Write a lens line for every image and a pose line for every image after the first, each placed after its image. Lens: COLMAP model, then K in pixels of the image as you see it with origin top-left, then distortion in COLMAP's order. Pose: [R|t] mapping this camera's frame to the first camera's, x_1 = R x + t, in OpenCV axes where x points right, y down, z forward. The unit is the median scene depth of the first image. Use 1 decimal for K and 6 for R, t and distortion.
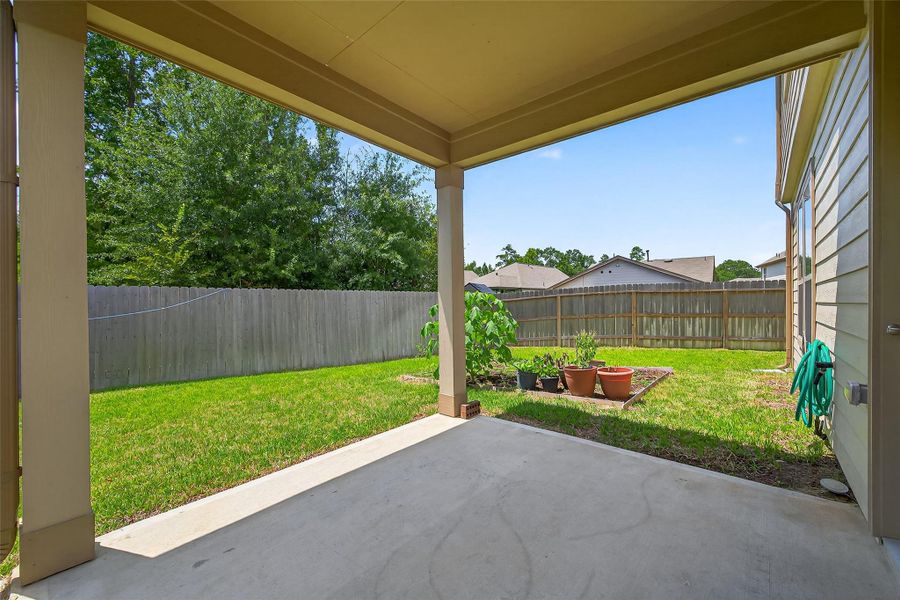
lens RADIAL K [[360.3, 0, 450.6], [0, 360.3, 301.3], [0, 0, 1]] dist [0.001597, -0.000242]
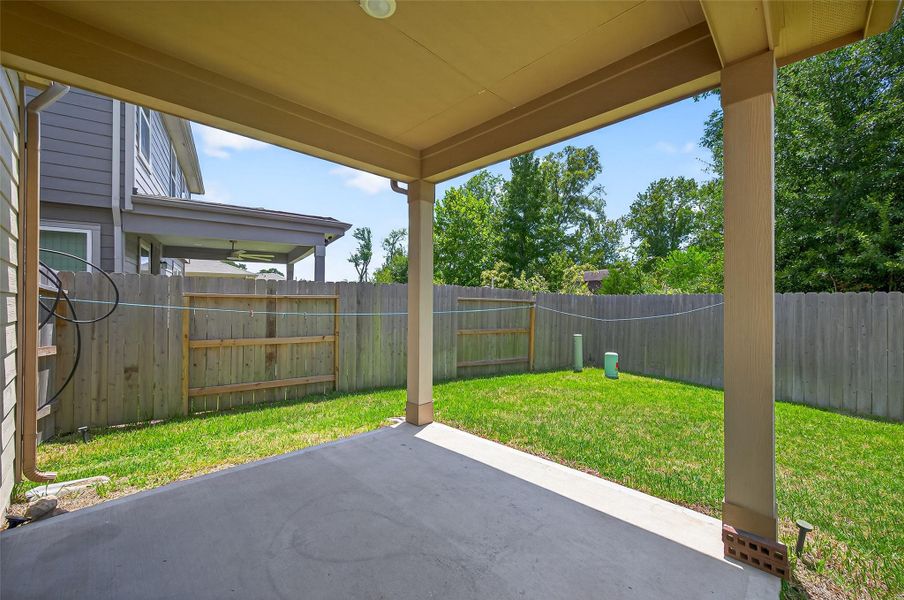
lens RADIAL K [[352.4, 0, 453.1], [0, 352.4, 299.8], [0, 0, 1]] dist [-0.000193, -0.000073]
pose [[-0.069668, -0.004763, -0.997559, 0.313495], [-0.000546, 0.999989, -0.004737, -0.017491], [0.997570, 0.000215, -0.069670, 0.358051]]
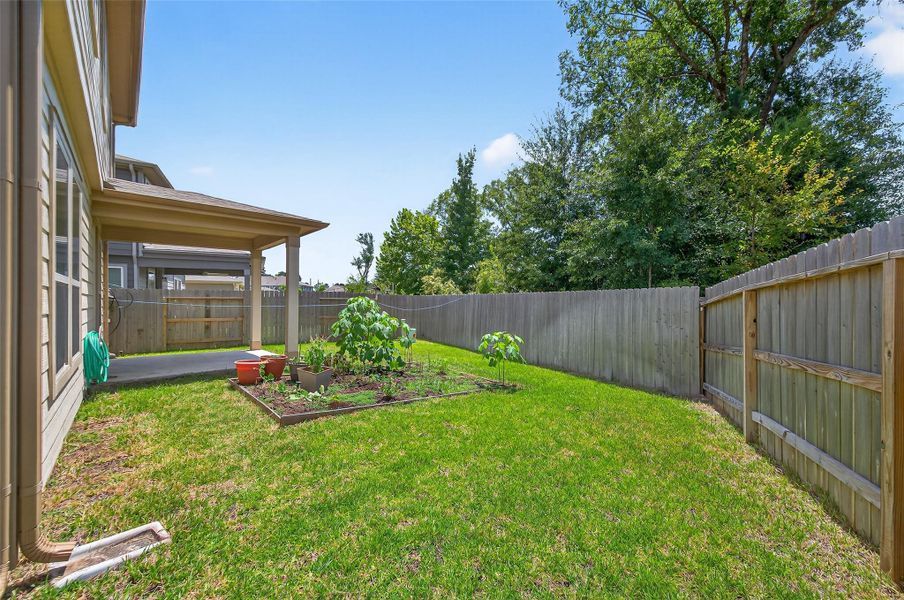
lens RADIAL K [[352.4, 0, 453.1], [0, 352.4, 299.8], [0, 0, 1]] dist [-0.000193, -0.000073]
pose [[-0.111620, -0.005080, -0.993738, 0.780667], [0.007167, 0.999957, -0.005917, -0.007790], [0.993725, -0.007783, -0.111578, 0.900214]]
